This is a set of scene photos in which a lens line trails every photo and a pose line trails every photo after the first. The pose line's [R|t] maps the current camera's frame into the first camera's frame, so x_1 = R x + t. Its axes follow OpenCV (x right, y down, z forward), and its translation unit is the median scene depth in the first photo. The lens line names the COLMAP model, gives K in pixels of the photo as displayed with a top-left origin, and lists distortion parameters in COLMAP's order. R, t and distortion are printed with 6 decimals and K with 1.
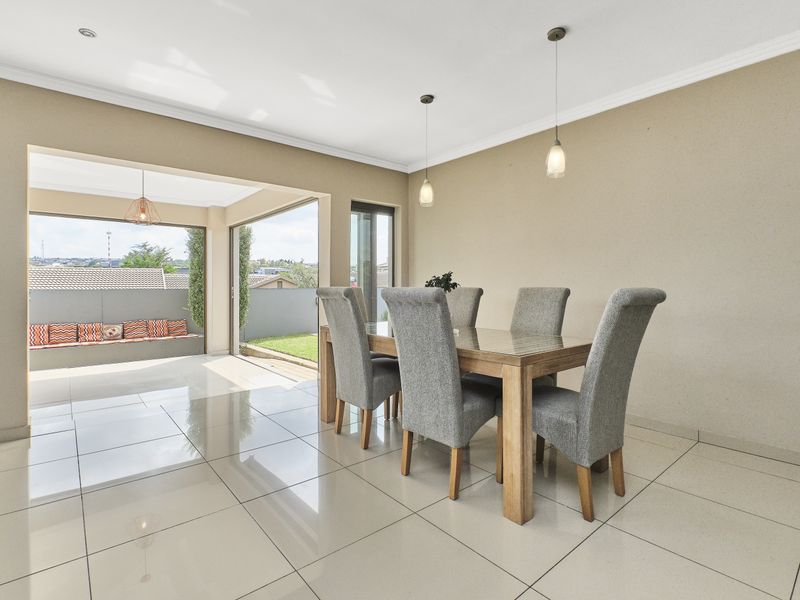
lens RADIAL K [[397.7, 0, 400.4], [0, 397.7, 287.6], [0, 0, 1]] dist [-0.006383, -0.002261]
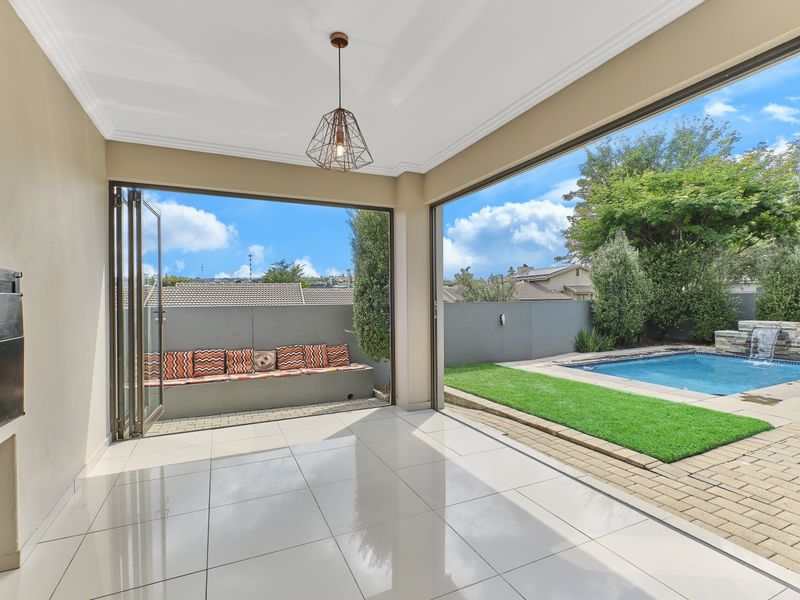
lens RADIAL K [[397.7, 0, 400.9], [0, 397.7, 300.2], [0, 0, 1]] dist [-0.006383, -0.002261]
pose [[0.962830, -0.007036, -0.270016, -0.267201], [0.006150, 0.999973, -0.004127, -0.000032], [0.270037, 0.002313, 0.962847, 0.334514]]
